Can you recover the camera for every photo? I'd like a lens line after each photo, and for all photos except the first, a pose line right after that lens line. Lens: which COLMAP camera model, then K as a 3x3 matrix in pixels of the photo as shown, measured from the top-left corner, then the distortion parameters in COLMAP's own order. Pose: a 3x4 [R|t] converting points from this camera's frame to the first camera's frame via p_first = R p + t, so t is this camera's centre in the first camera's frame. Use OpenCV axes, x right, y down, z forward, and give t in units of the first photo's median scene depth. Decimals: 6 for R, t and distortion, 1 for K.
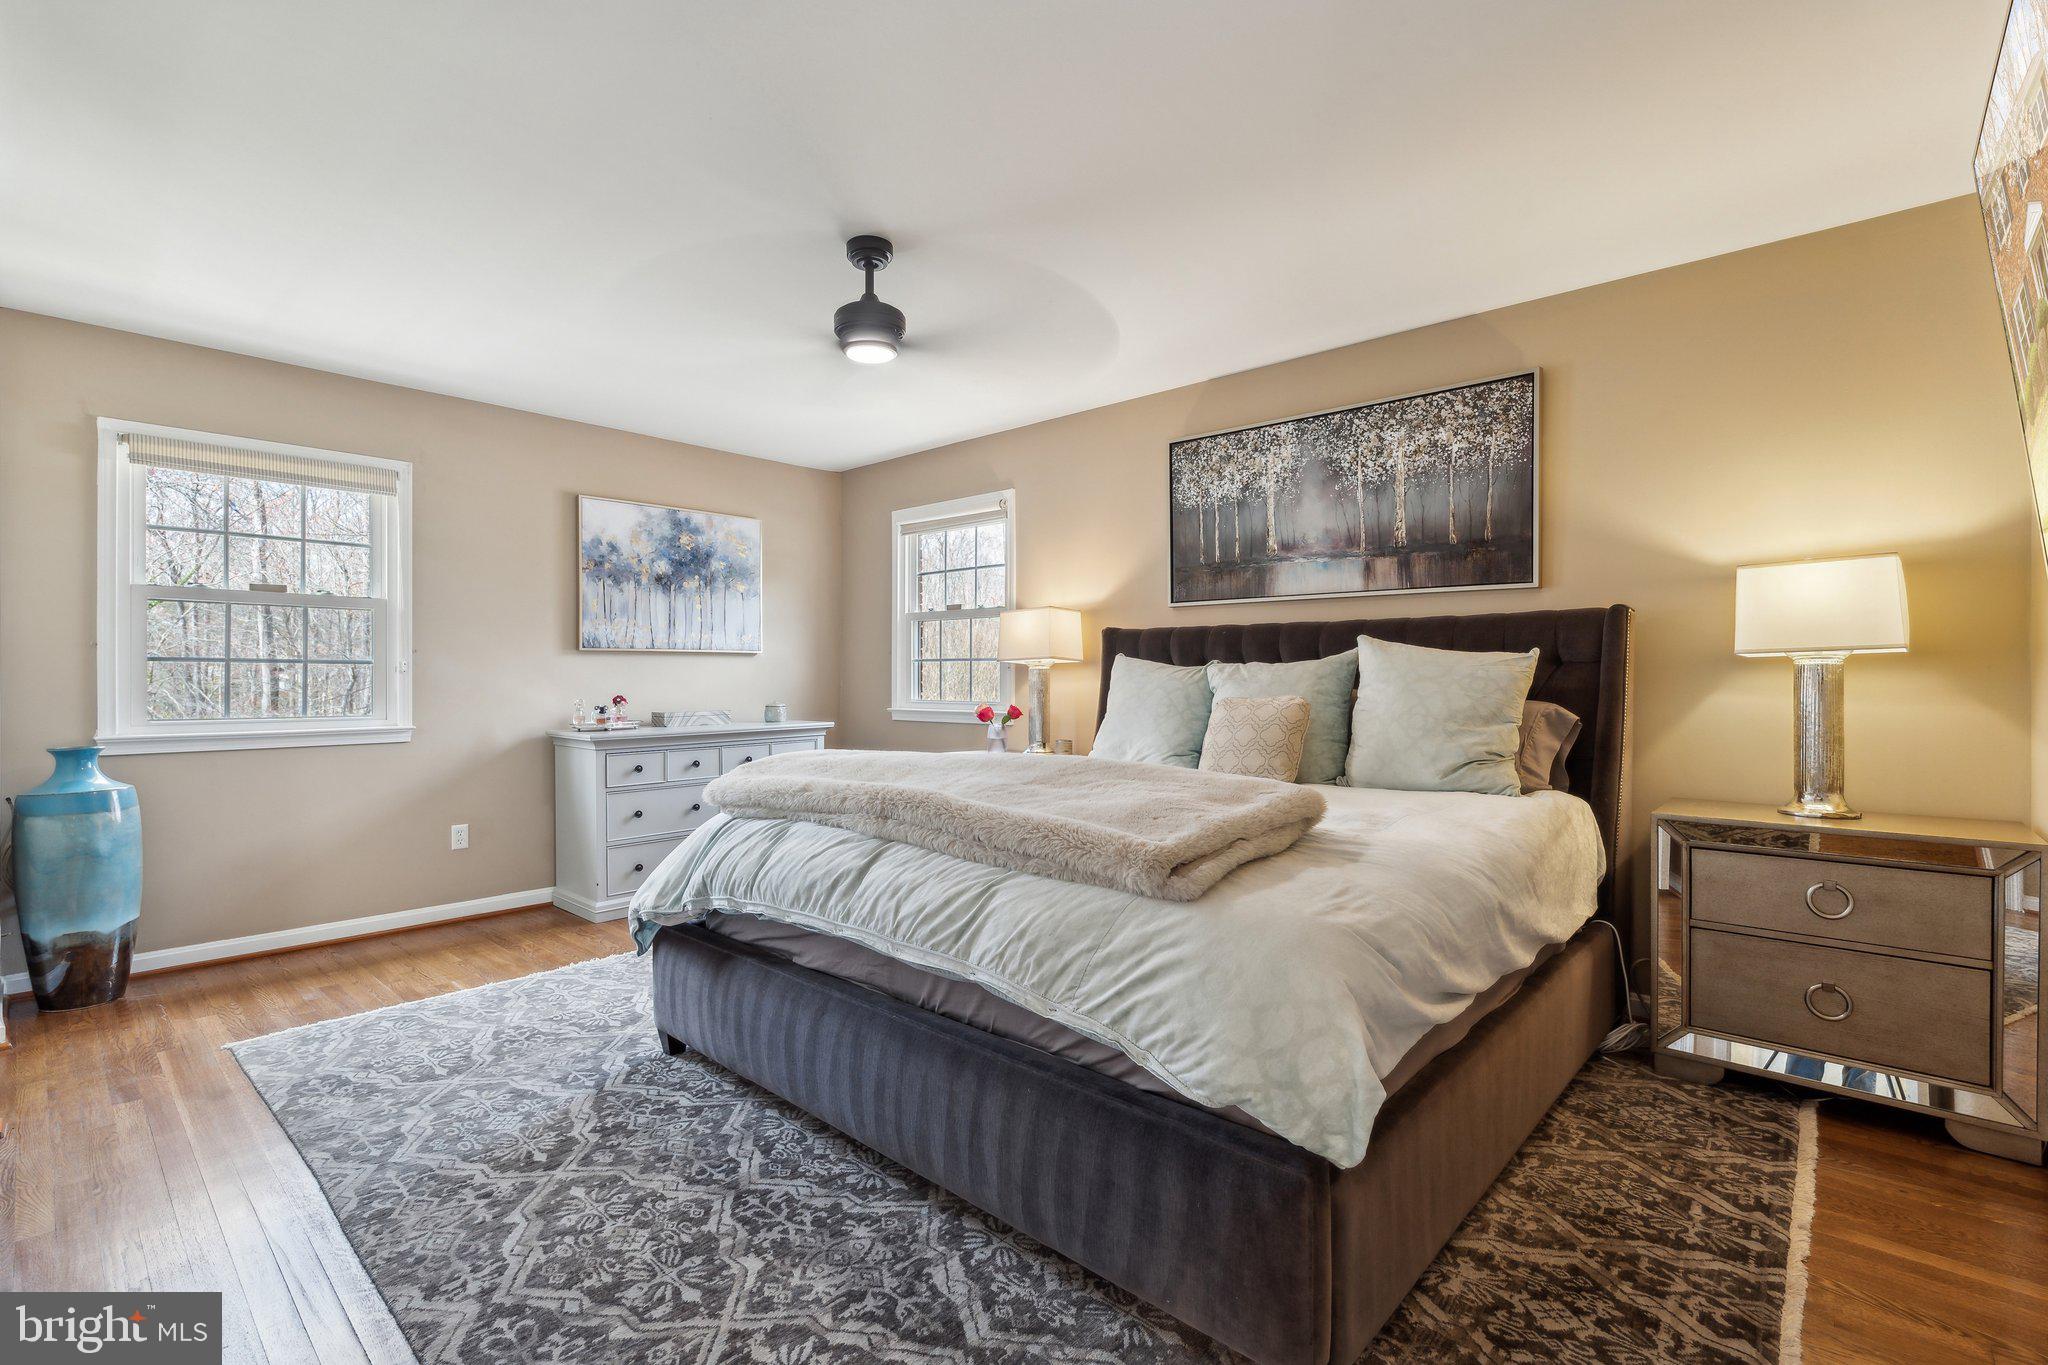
lens RADIAL K [[923.9, 0, 1023.3], [0, 923.9, 684.3], [0, 0, 1]] dist [-0.001222, -0.000650]
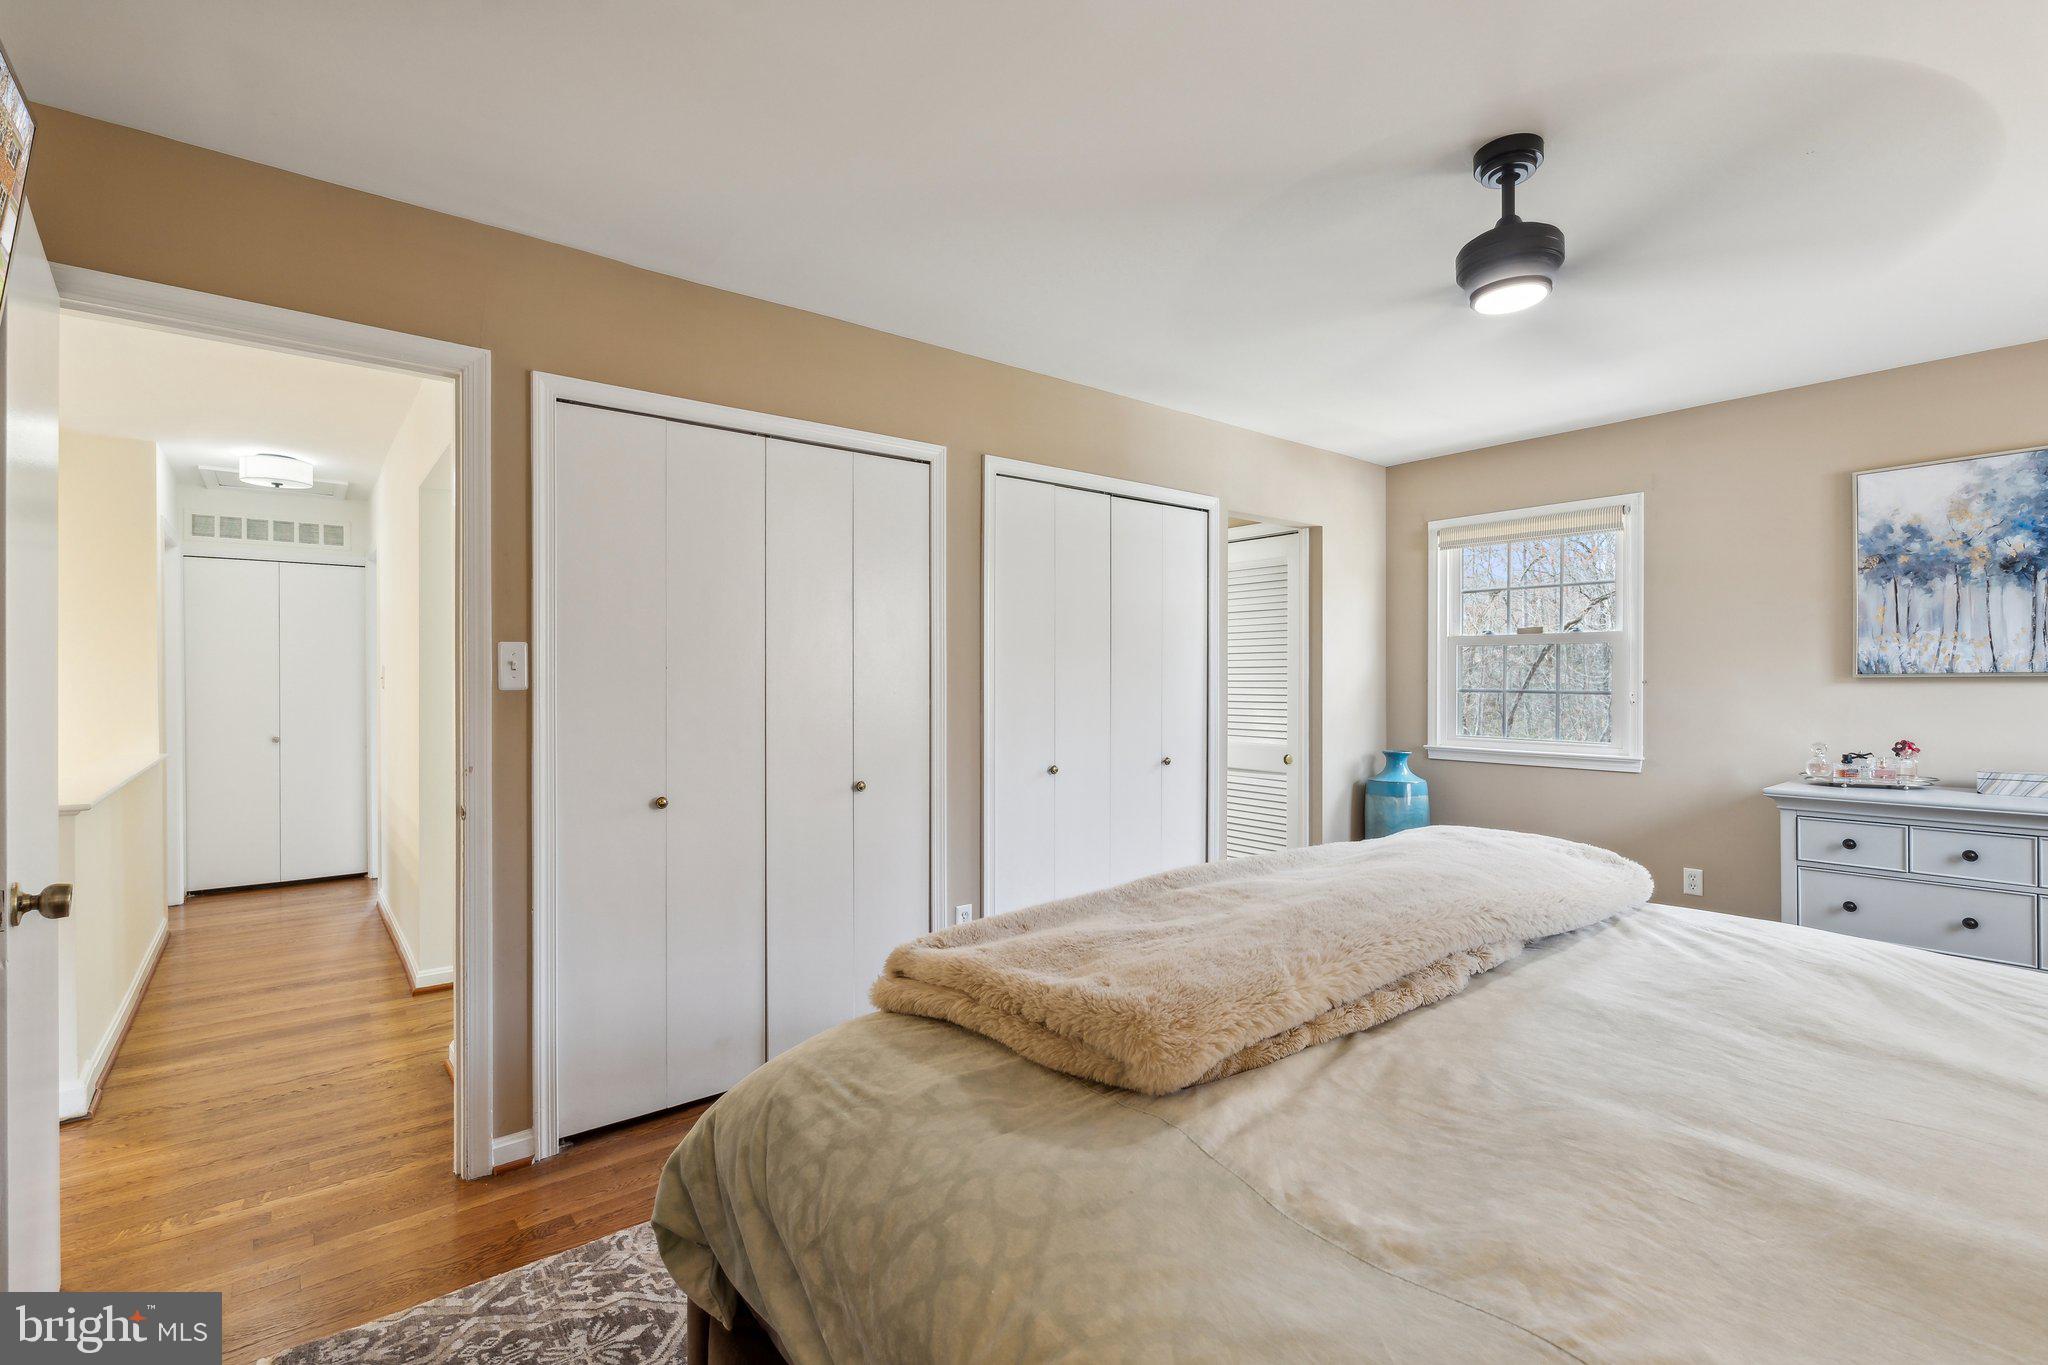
lens RADIAL K [[923.9, 0, 1025.1], [0, 923.9, 677.3], [0, 0, 1]] dist [-0.001222, -0.000650]
pose [[-0.166394, 0.000951, -0.986059, 0.372634], [-0.003511, 0.999993, 0.001557, -0.035142], [0.986053, 0.003721, -0.166389, 0.445443]]
